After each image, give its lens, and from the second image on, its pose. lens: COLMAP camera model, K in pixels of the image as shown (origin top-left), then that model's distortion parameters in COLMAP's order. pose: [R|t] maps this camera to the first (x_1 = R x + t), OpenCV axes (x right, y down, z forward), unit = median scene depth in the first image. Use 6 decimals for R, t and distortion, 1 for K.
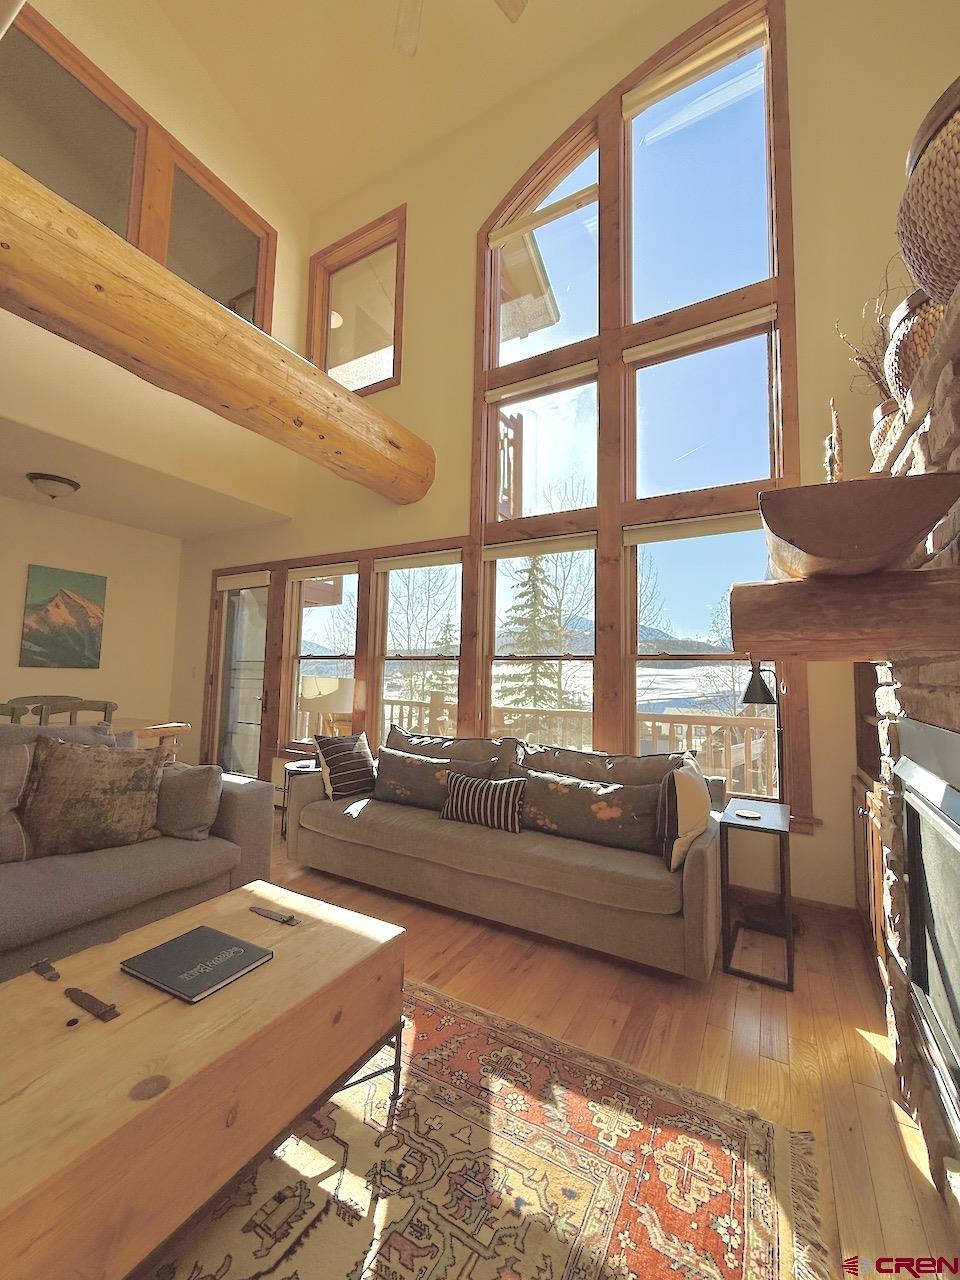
lens RADIAL K [[509.7, 0, 477.7], [0, 509.7, 635.3], [0, 0, 1]] dist [-0.000266, -0.000771]
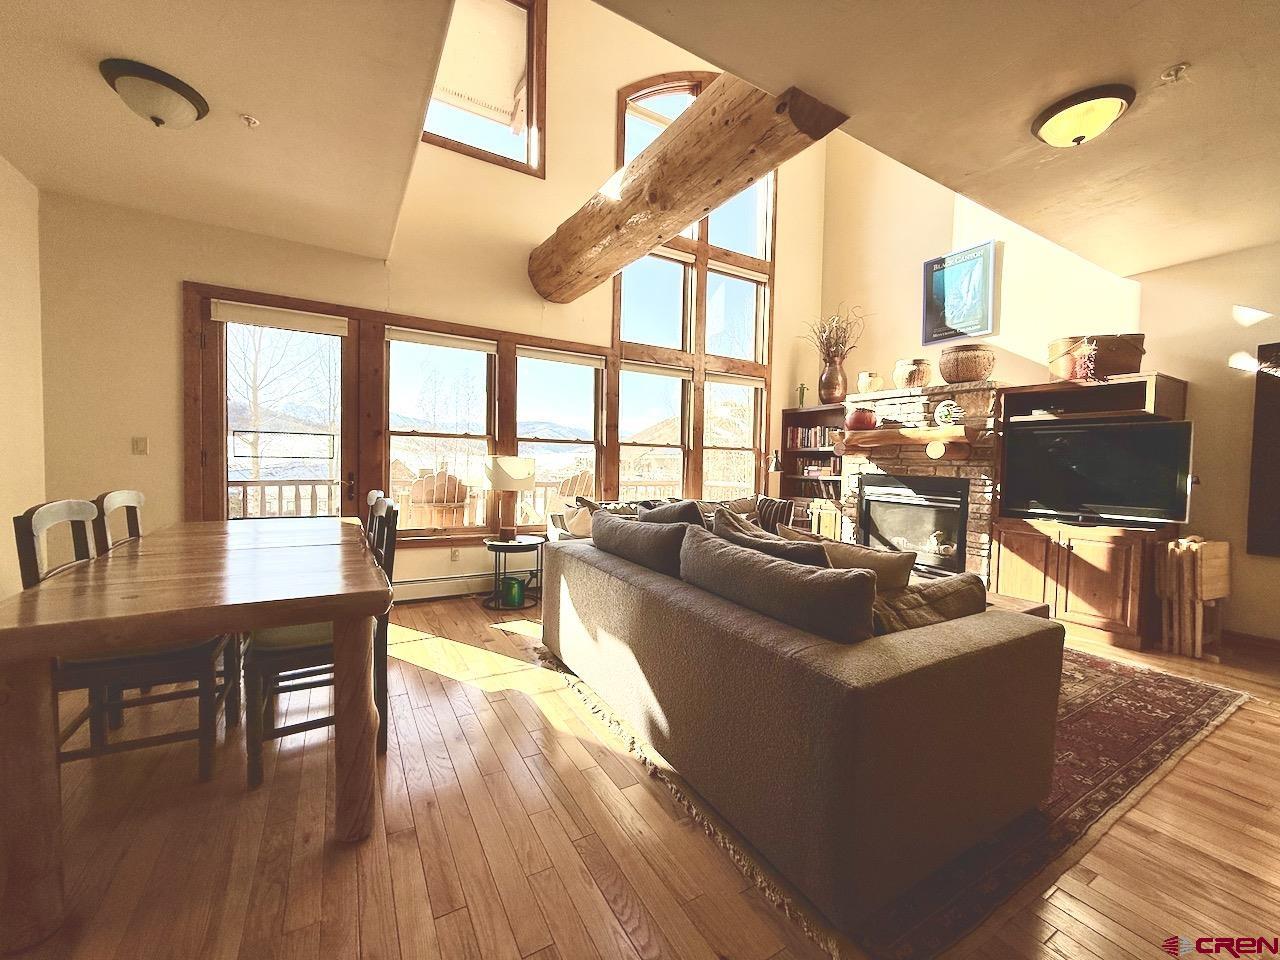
lens RADIAL K [[509.7, 0, 633.7], [0, 509.7, 486.4], [0, 0, 1]] dist [-0.000266, -0.000771]
pose [[0.498127, -0.037737, 0.866283, -1.676159], [-0.091904, 0.991127, 0.096022, 0.033642], [-0.862220, -0.127446, 0.490239, 0.417104]]
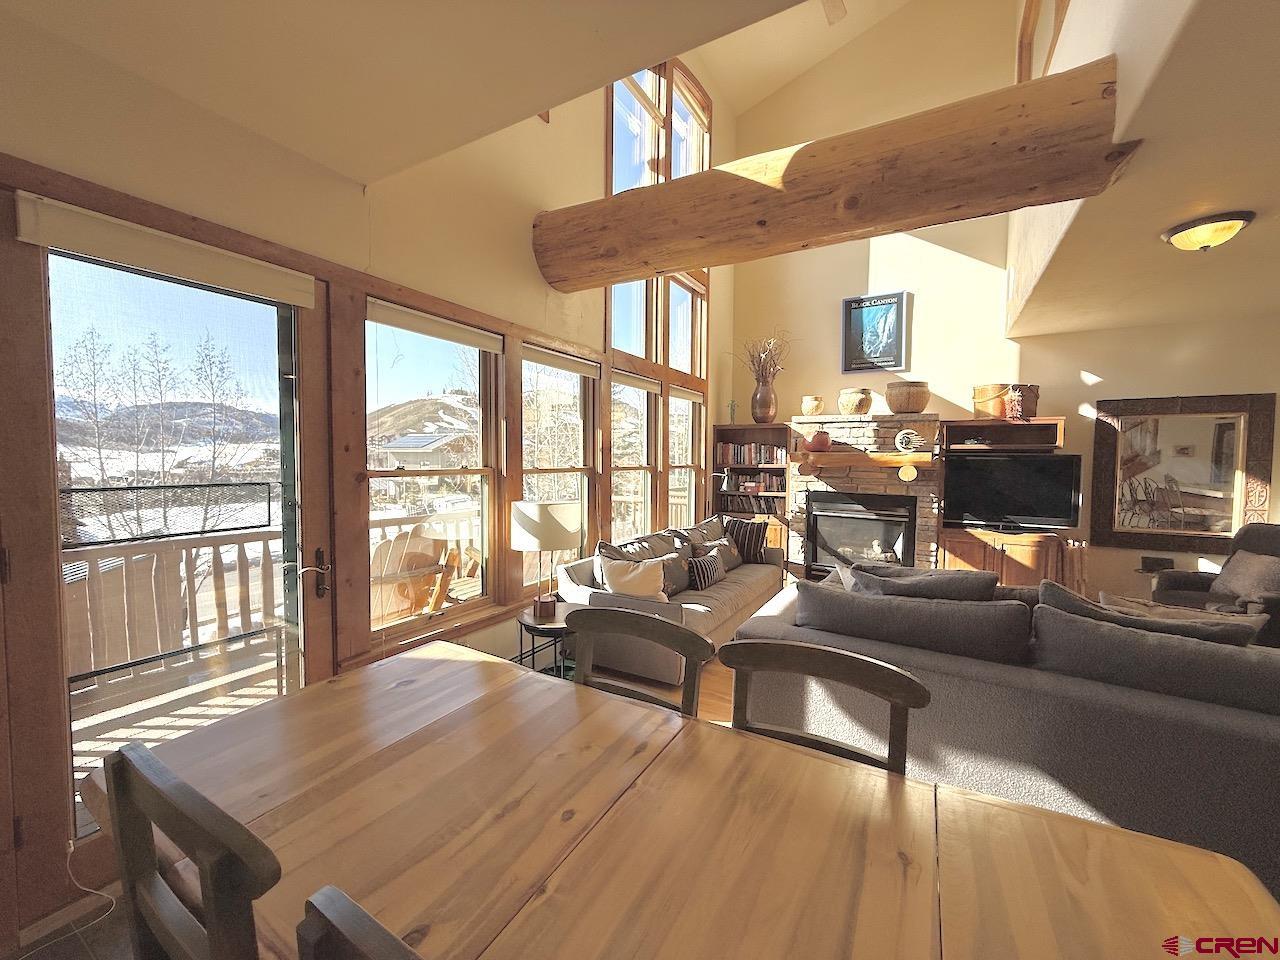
lens RADIAL K [[509.7, 0, 636.5], [0, 509.7, 485.1], [0, 0, 1]] dist [-0.000266, -0.000771]
pose [[0.000514, -0.064261, 0.997933, -1.629133], [-0.092731, 0.993630, 0.064032, 0.000520], [-0.995691, -0.092572, -0.005448, 1.368199]]
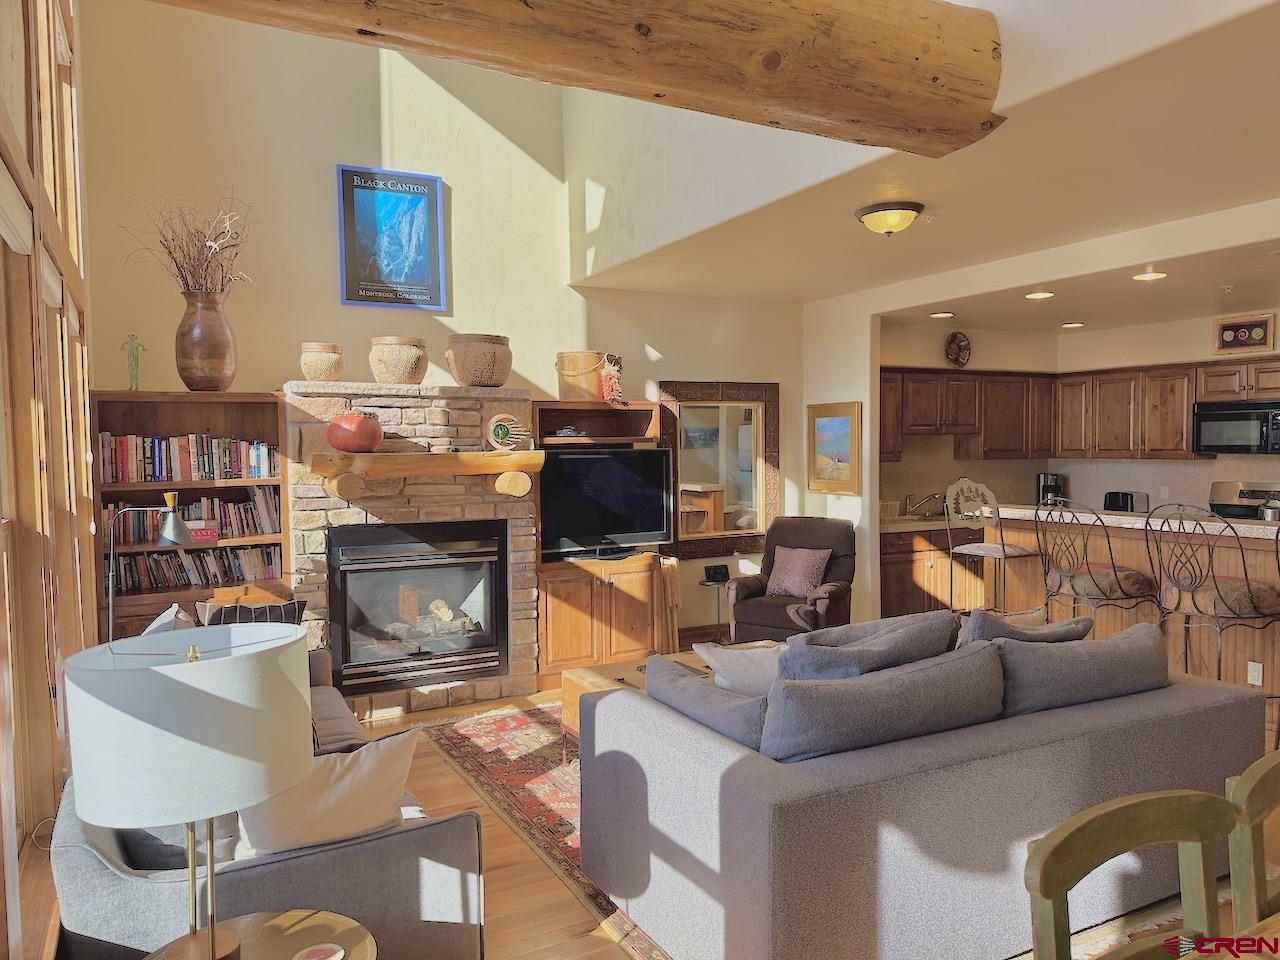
lens RADIAL K [[885.2, 0, 644.7], [0, 885.2, 486.0], [0, 0, 1]] dist [0.041557, -0.005955]
pose [[-0.860578, -0.028024, 0.508548, -1.053654], [-0.040839, 0.999067, -0.014054, 0.005331], [-0.507679, -0.032863, -0.860919, 1.948914]]
